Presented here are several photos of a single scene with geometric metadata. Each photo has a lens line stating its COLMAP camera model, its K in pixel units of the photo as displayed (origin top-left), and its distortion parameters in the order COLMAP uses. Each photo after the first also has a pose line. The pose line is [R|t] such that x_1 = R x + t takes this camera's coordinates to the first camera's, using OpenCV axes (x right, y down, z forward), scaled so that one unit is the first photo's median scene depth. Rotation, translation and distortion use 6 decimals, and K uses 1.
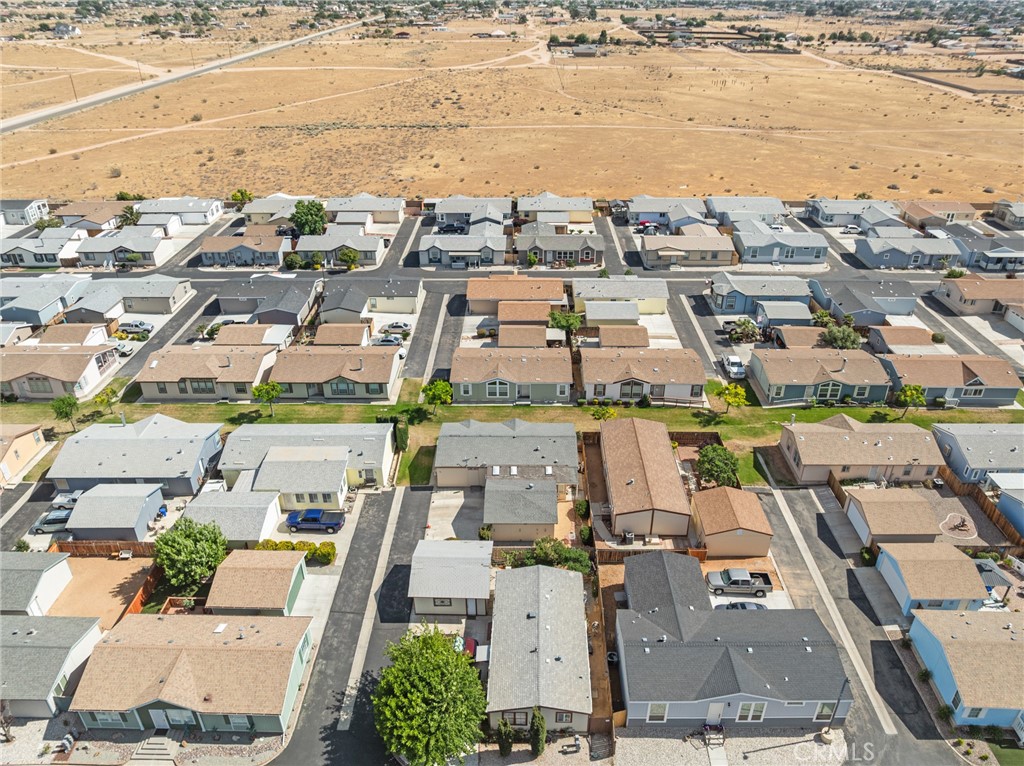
lens RADIAL K [[718.9, 0, 517.9], [0, 718.9, 380.6], [0, 0, 1]] dist [-0.040942, 0.003128]
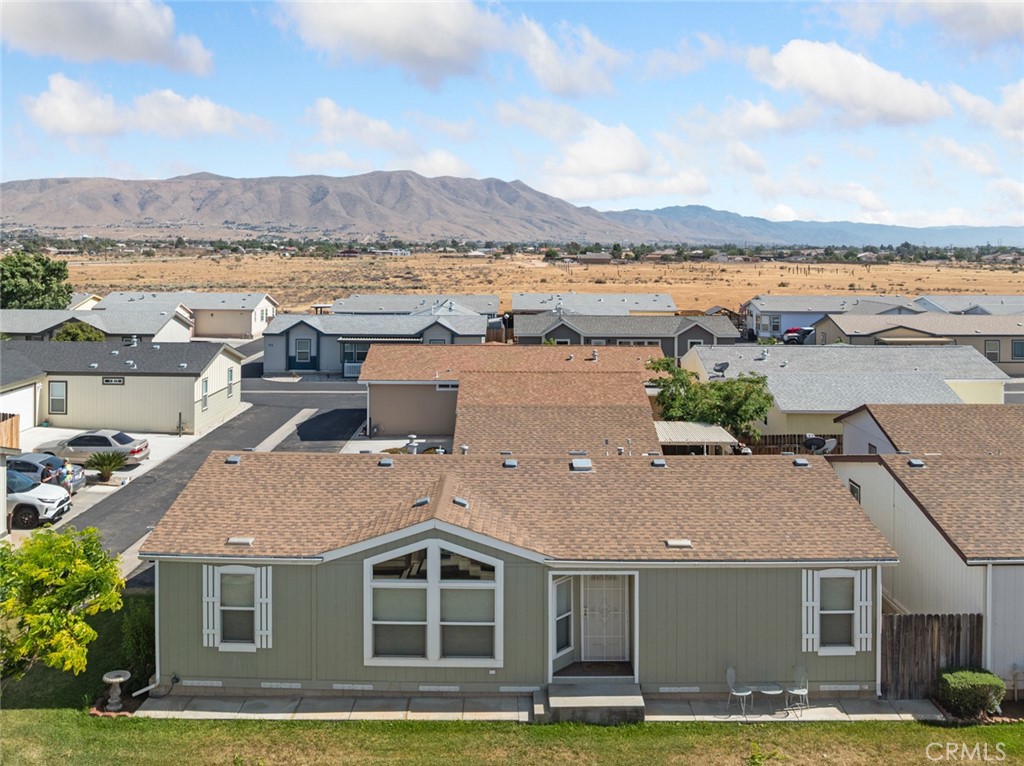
lens RADIAL K [[956.2, 0, 510.8], [0, 956.2, 229.3], [0, 0, 1]] dist [-0.030370, -0.024407]
pose [[0.999916, 0.007741, 0.010431, -0.011657], [-0.001374, 0.861536, -0.507695, 0.039839], [-0.012916, 0.507637, 0.861474, 0.656868]]
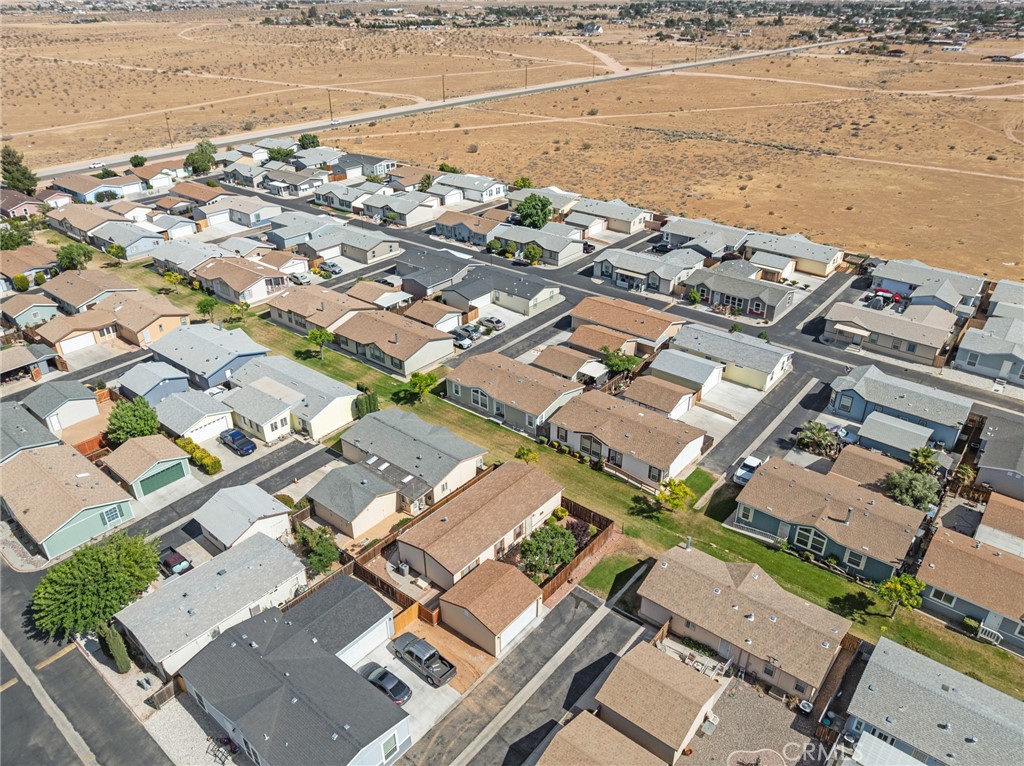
lens RADIAL K [[718.9, 0, 517.9], [0, 718.9, 380.6], [0, 0, 1]] dist [-0.040942, 0.003128]
pose [[0.781961, 0.299609, -0.546600, 0.466742], [-0.305077, 0.948656, 0.083548, -0.094372], [0.543567, 0.101424, 0.833216, 0.166519]]
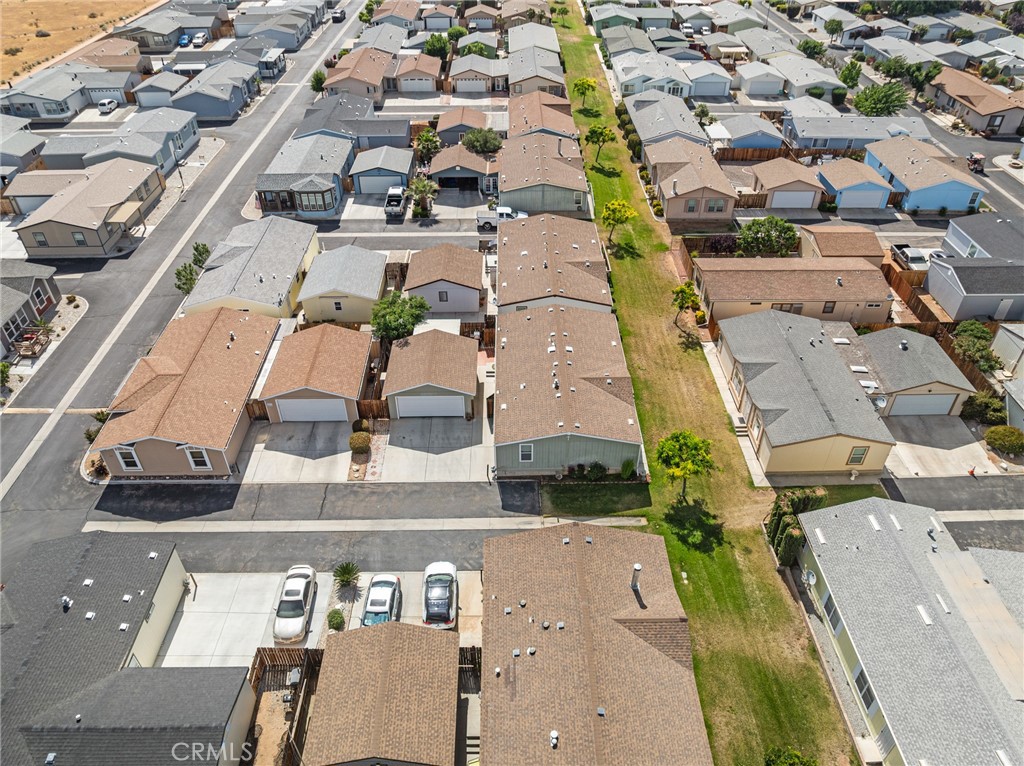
lens RADIAL K [[718.9, 0, 517.9], [0, 718.9, 380.6], [0, 0, 1]] dist [-0.040942, 0.003128]
pose [[-0.028975, -0.616386, 0.786911, -0.400956], [0.489633, 0.677575, 0.548772, -0.303042], [-0.871447, 0.401198, 0.282170, 0.771388]]
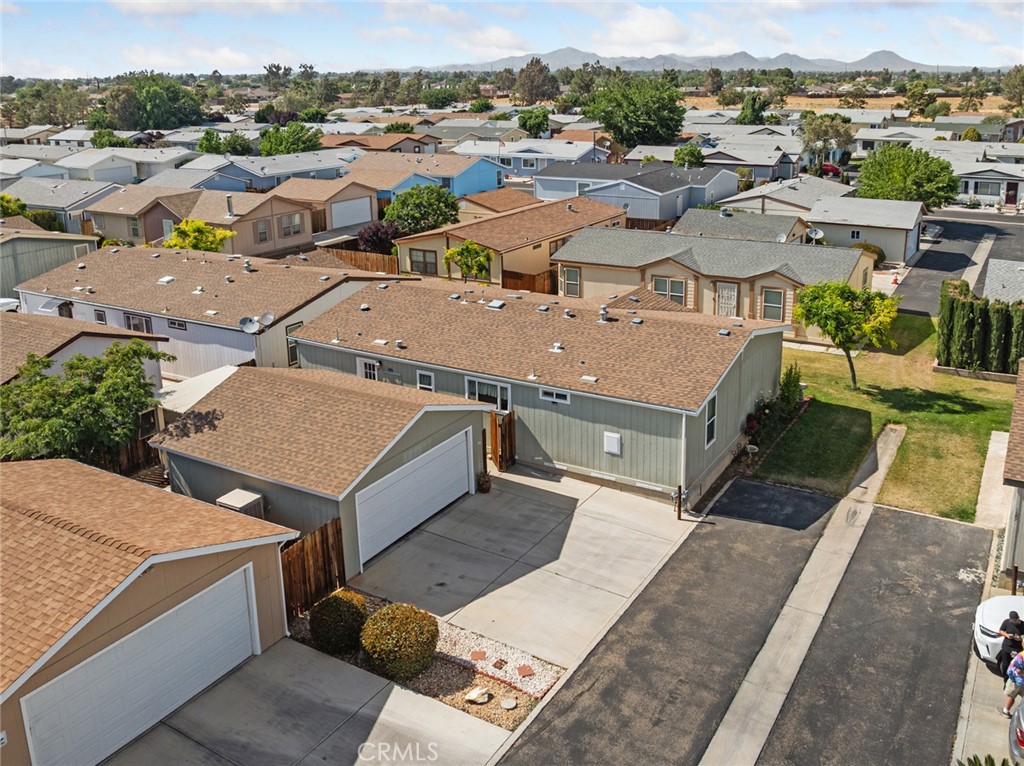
lens RADIAL K [[891.9, 0, 553.1], [0, 891.9, 378.4], [0, 0, 1]] dist [-0.047330, -0.004455]
pose [[-0.878545, -0.147347, 0.454365, -0.147737], [0.242225, 0.682417, 0.689662, -0.213221], [-0.411686, 0.715958, -0.563843, 1.060788]]
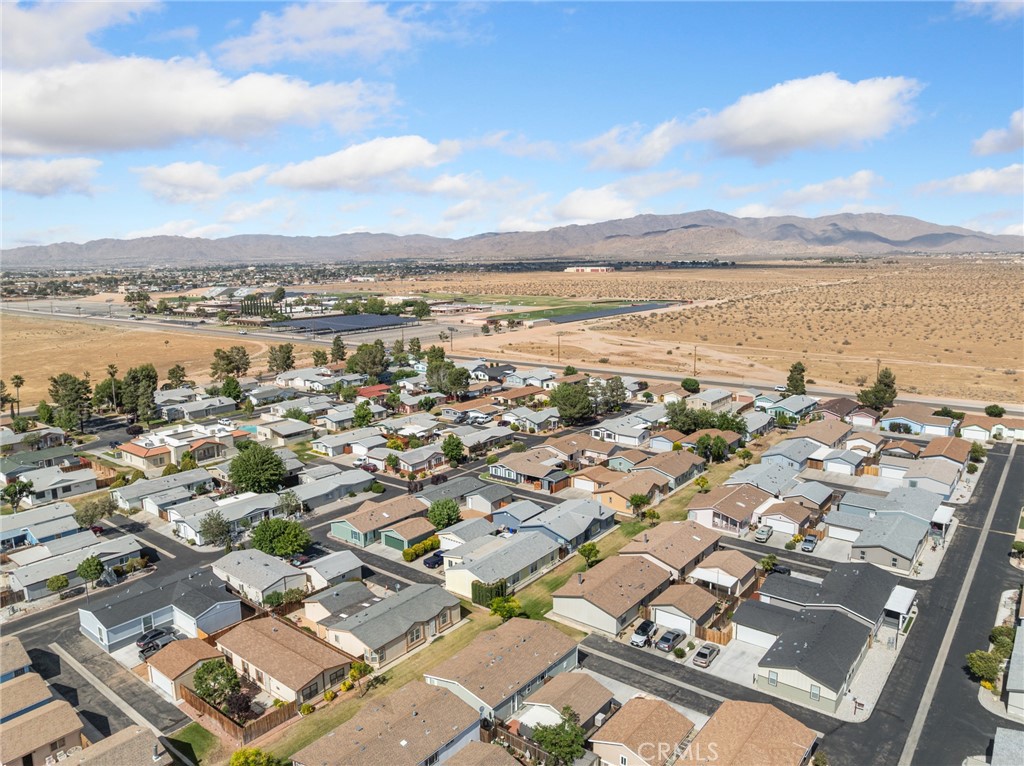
lens RADIAL K [[718.9, 0, 517.9], [0, 718.9, 380.6], [0, 0, 1]] dist [-0.040942, 0.003128]
pose [[-0.609302, 0.147605, -0.779079, 0.520834], [-0.375603, 0.811576, 0.447513, -0.592882], [0.698337, 0.565294, -0.439054, 1.056340]]
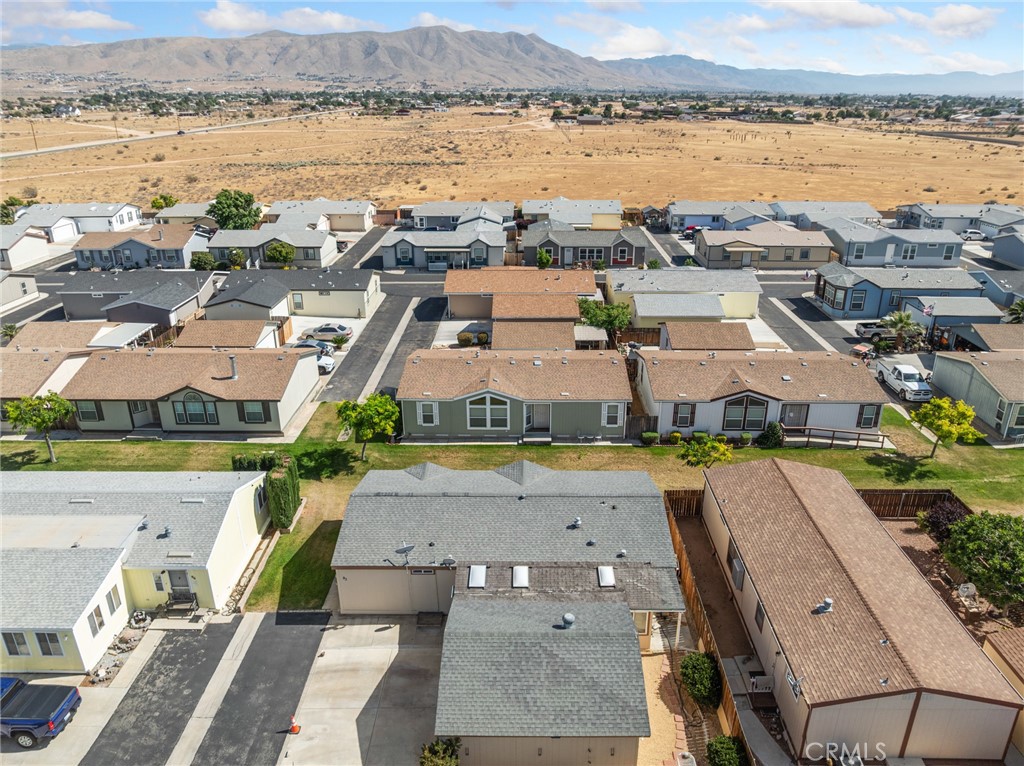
lens RADIAL K [[718.9, 0, 517.9], [0, 718.9, 380.6], [0, 0, 1]] dist [-0.040942, 0.003128]
pose [[0.999997, 0.001161, -0.001996, -0.004725], [-0.001407, 0.991791, -0.127861, 0.046852], [0.001831, 0.127863, 0.991790, 0.406598]]
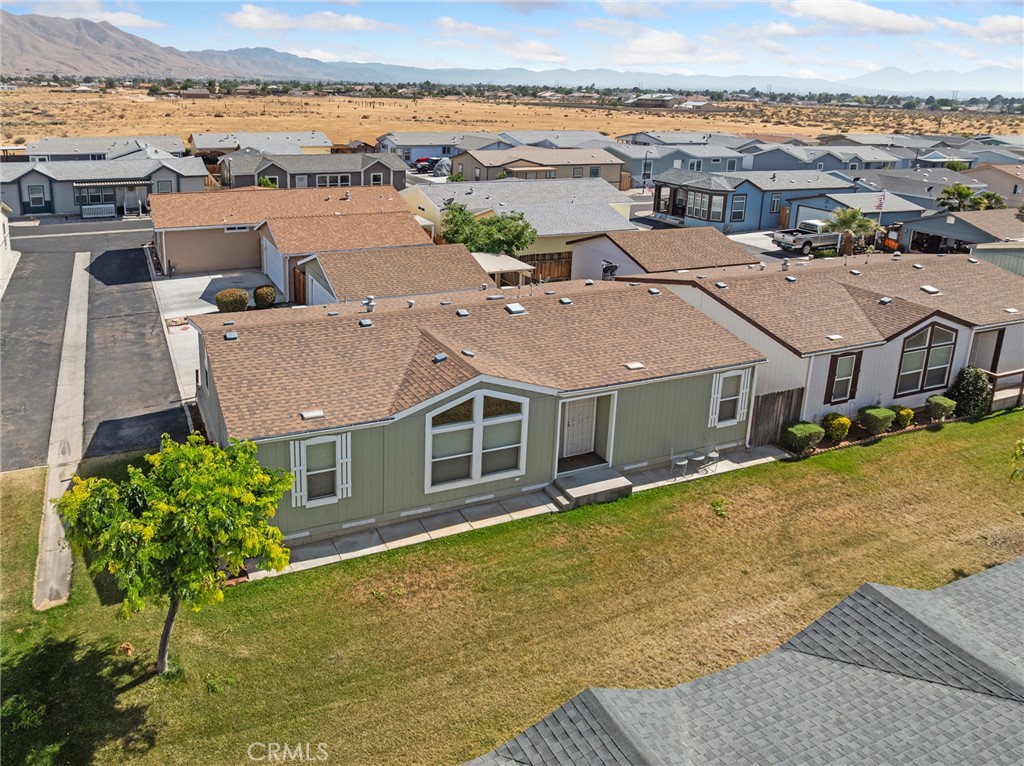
lens RADIAL K [[742.9, 0, 415.3], [0, 742.9, 304.6], [0, 0, 1]] dist [-0.039071, 0.002195]
pose [[0.921955, -0.092517, 0.376085, -0.099119], [0.173424, 0.966875, -0.187288, 0.009260], [-0.346299, 0.237893, 0.907460, 0.689220]]
